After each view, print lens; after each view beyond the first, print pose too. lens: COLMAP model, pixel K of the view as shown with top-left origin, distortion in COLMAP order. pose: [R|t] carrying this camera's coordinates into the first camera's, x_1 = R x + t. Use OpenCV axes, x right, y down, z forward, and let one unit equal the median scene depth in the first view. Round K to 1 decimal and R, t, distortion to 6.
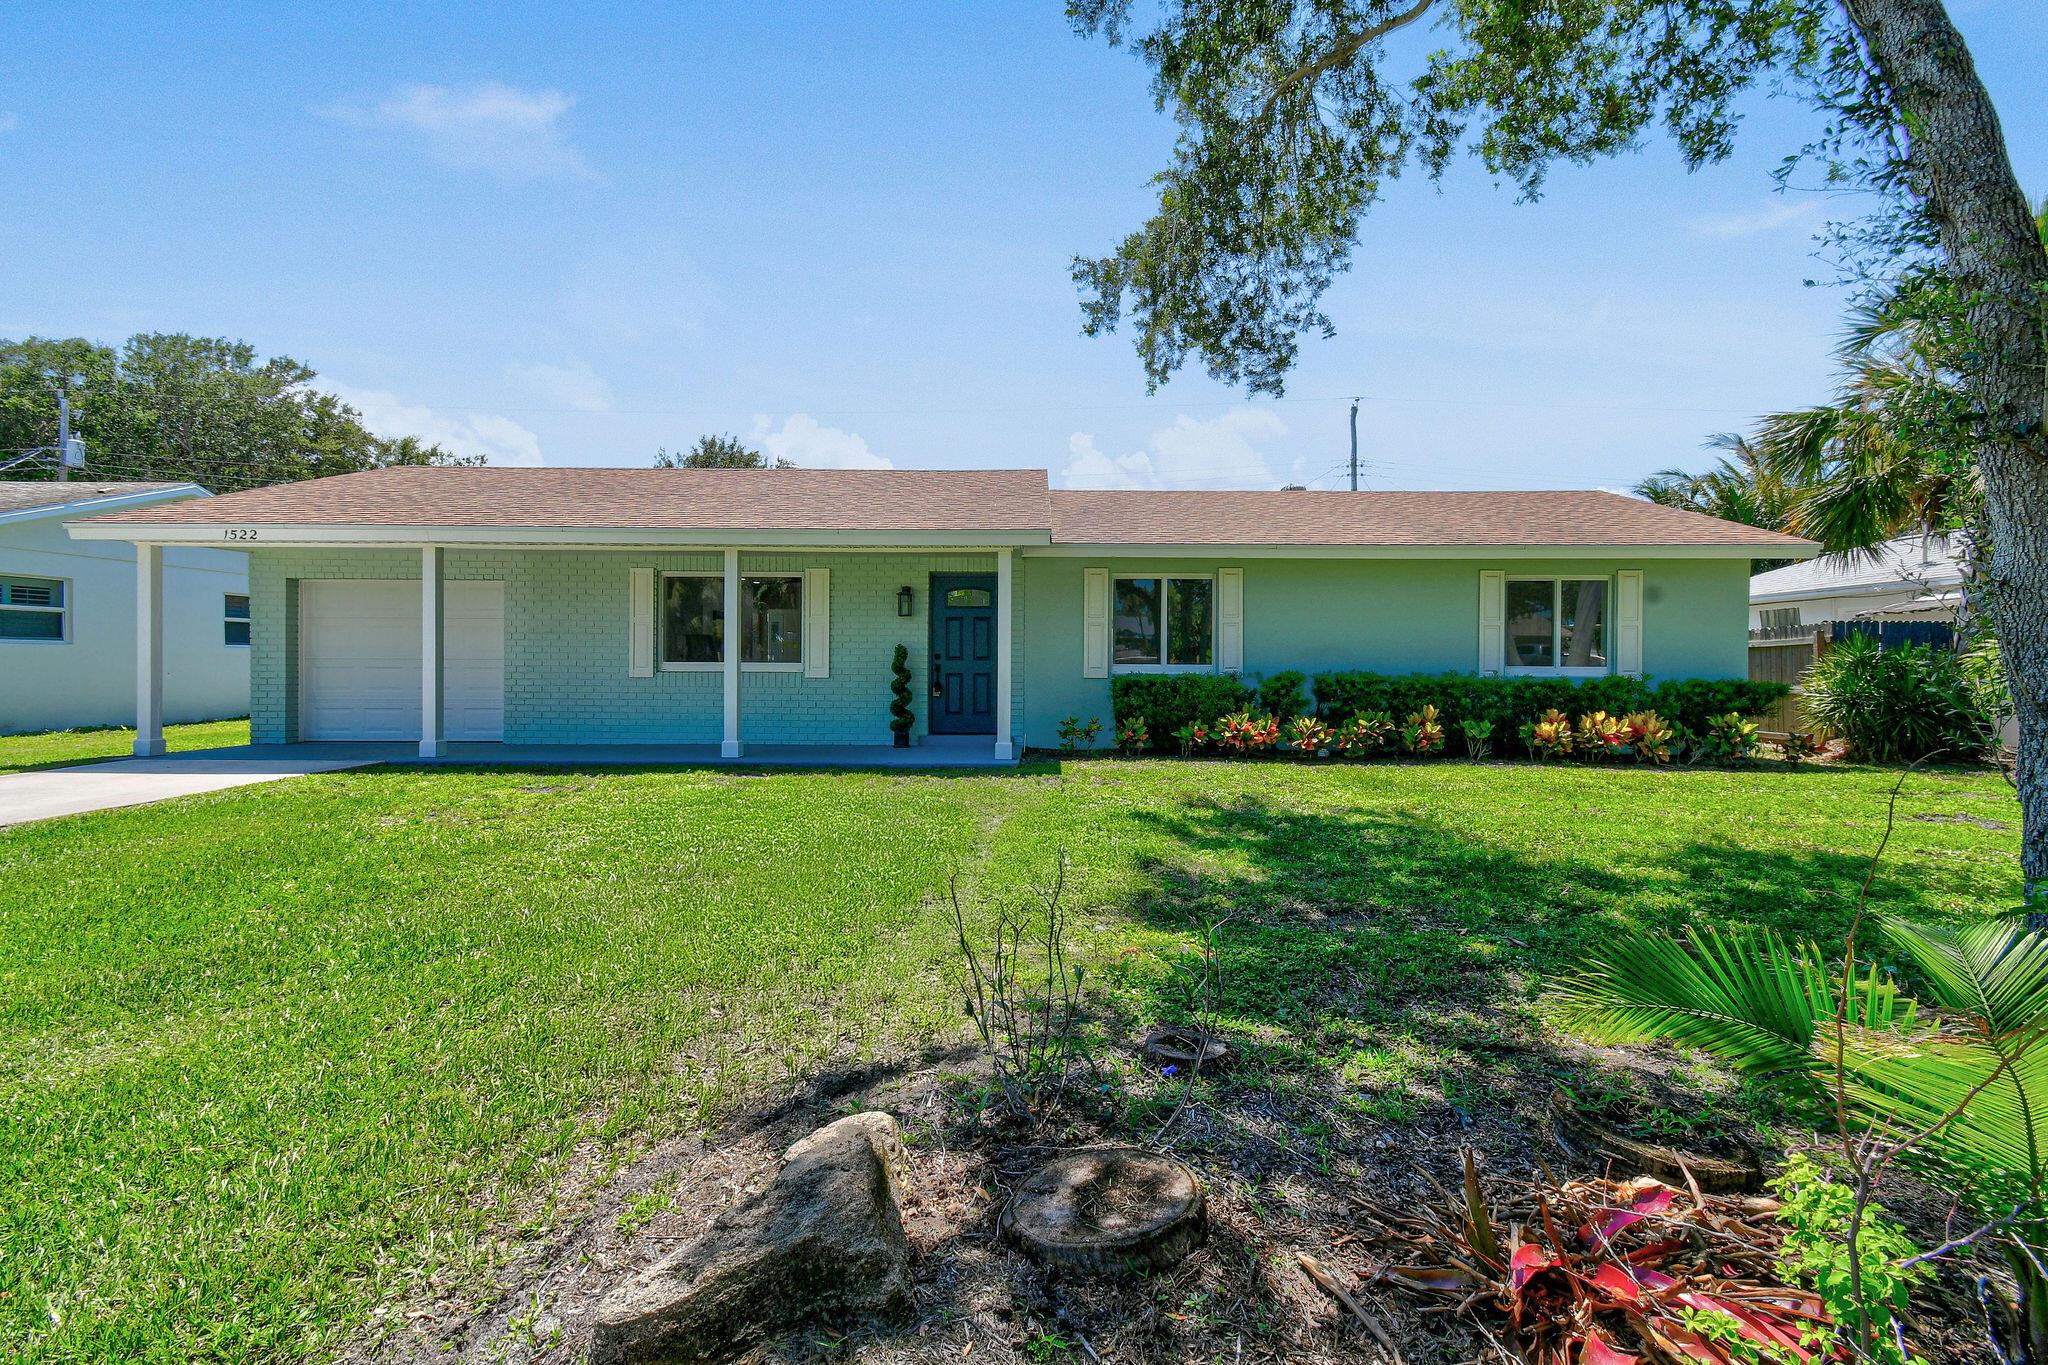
lens RADIAL K [[910.2, 0, 1078.3], [0, 910.2, 666.6], [0, 0, 1]] dist [0.002397, 0.000357]
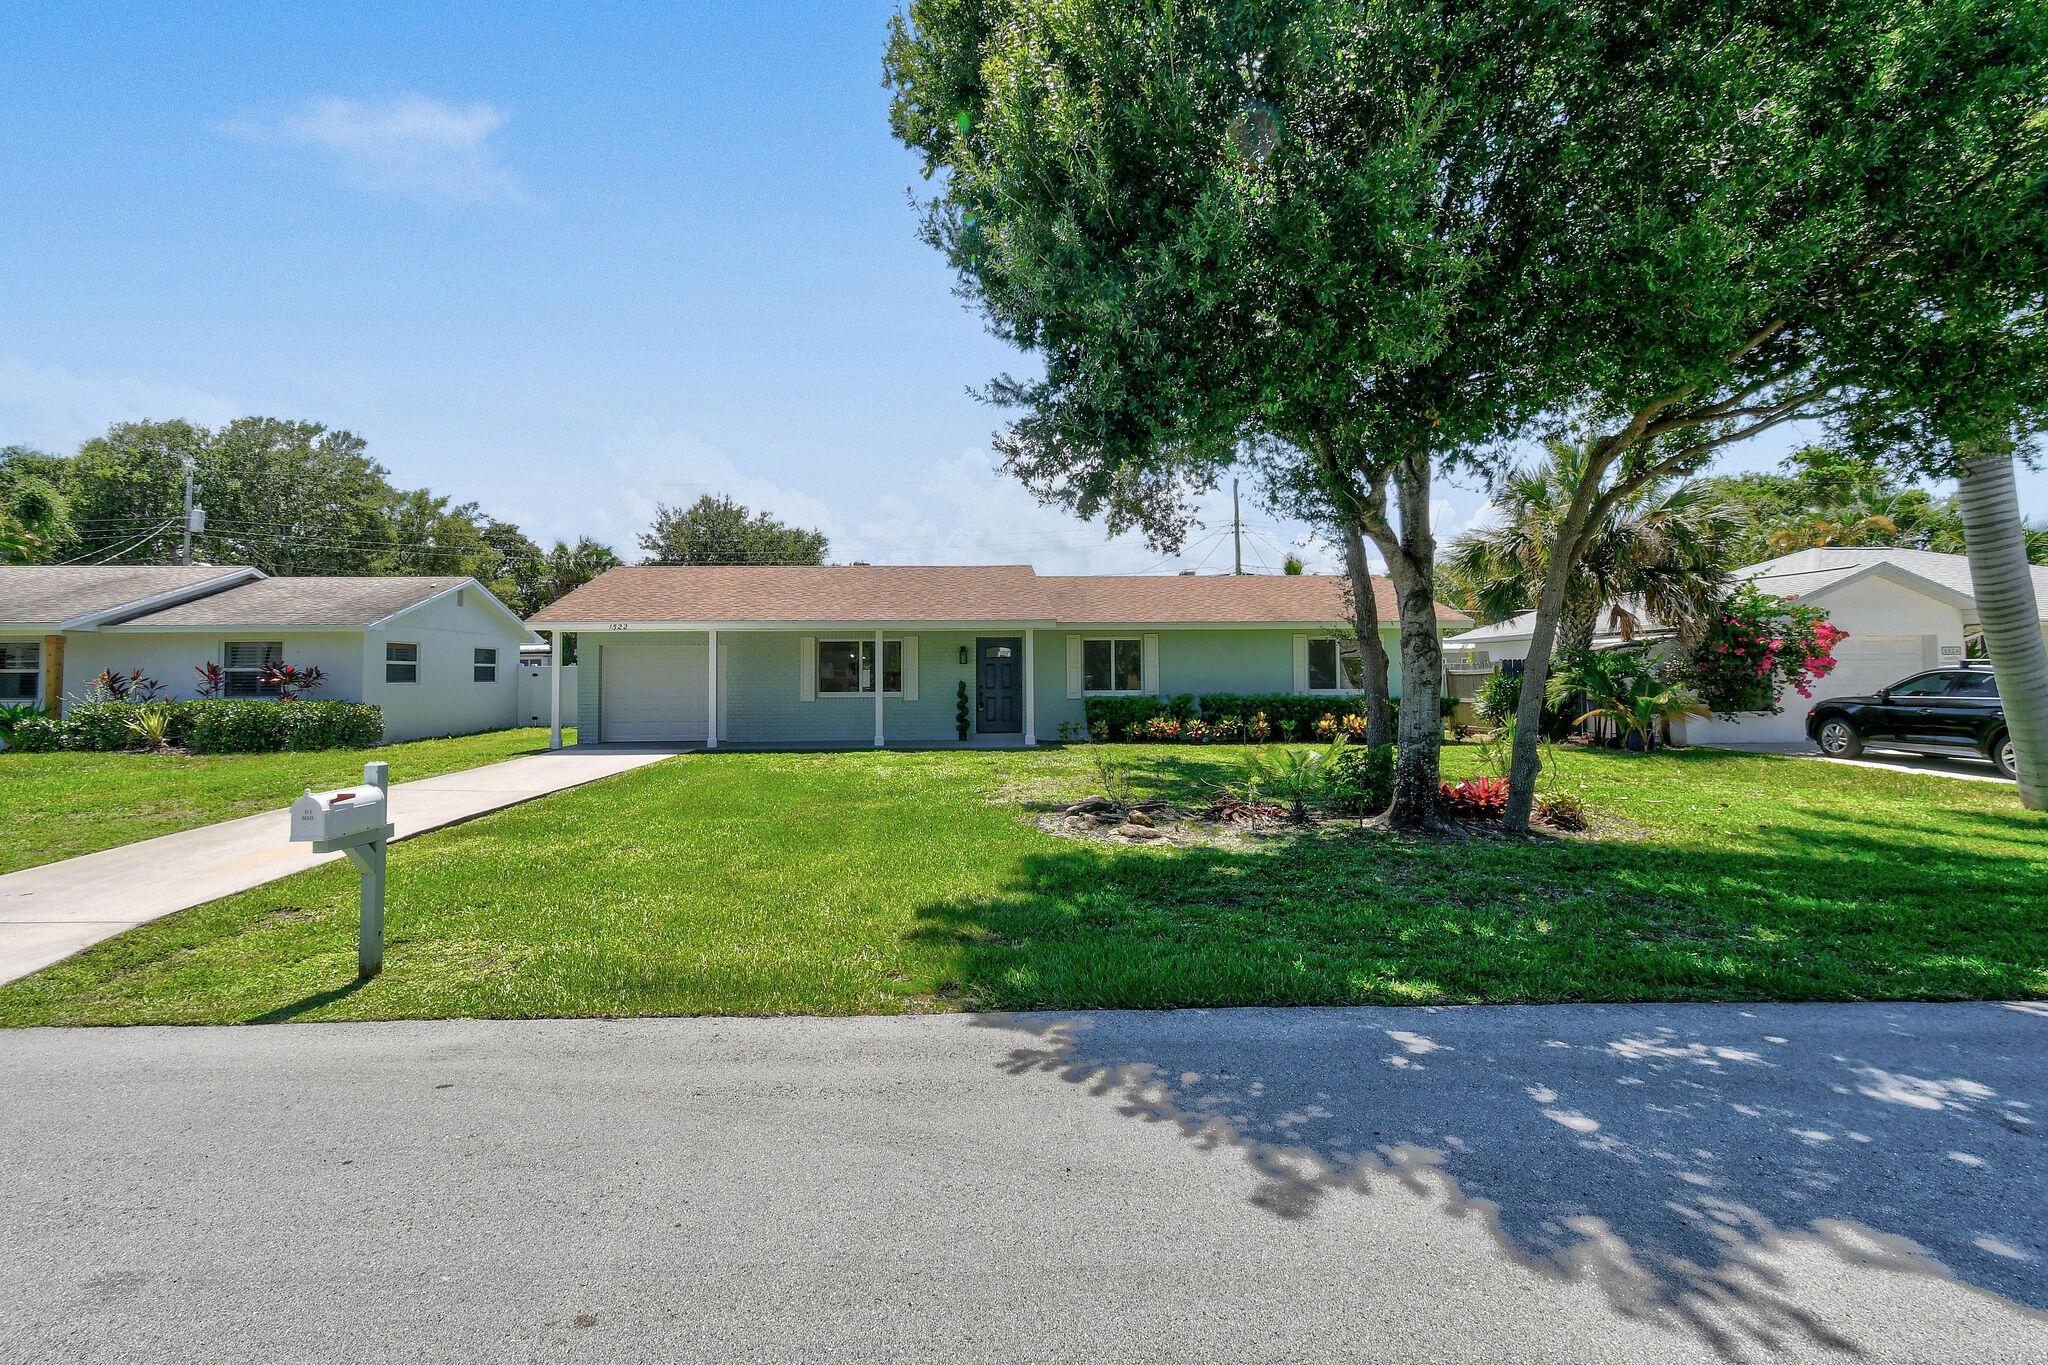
lens RADIAL K [[925.4, 0, 1014.7], [0, 925.4, 674.1], [0, 0, 1]] dist [0.004352, 0.000985]
pose [[0.999141, -0.011580, 0.039791, -0.168669], [0.011737, 0.999924, -0.003706, -0.029857], [-0.039745, 0.004170, 0.999201, -0.771971]]
